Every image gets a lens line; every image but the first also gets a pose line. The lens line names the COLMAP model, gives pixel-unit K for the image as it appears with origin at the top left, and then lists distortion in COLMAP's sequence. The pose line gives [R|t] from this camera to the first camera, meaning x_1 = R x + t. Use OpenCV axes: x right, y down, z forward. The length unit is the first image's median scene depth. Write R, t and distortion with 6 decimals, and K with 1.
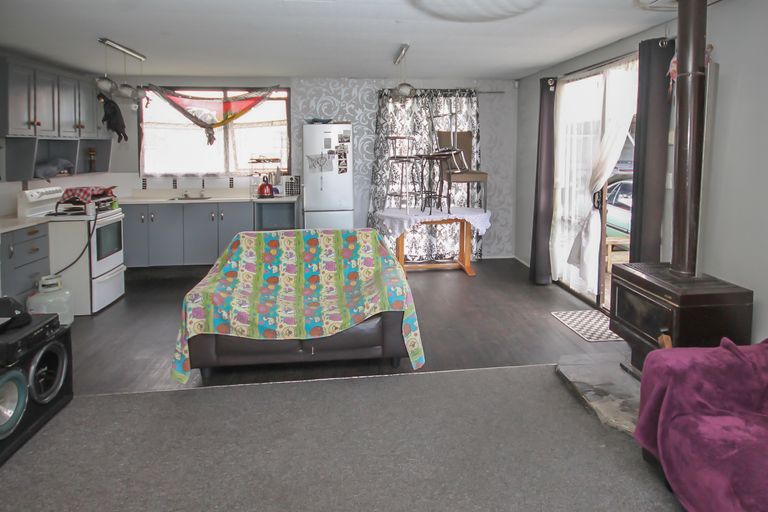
lens RADIAL K [[430.5, 0, 384.0], [0, 430.5, 256.0], [0, 0, 1]] dist [0.000545, 0.000122]
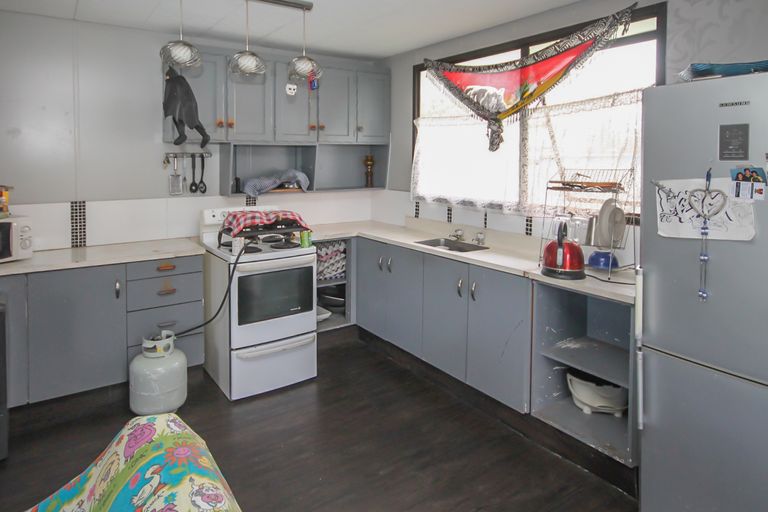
lens RADIAL K [[455.0, 0, 382.5], [0, 455.0, 181.4], [0, 0, 1]] dist [0.001932, 0.000092]
pose [[0.488258, 0.050007, -0.871266, 0.019892], [-0.216177, 0.974173, -0.065232, -0.158213], [0.845501, 0.220197, 0.486458, 0.630499]]
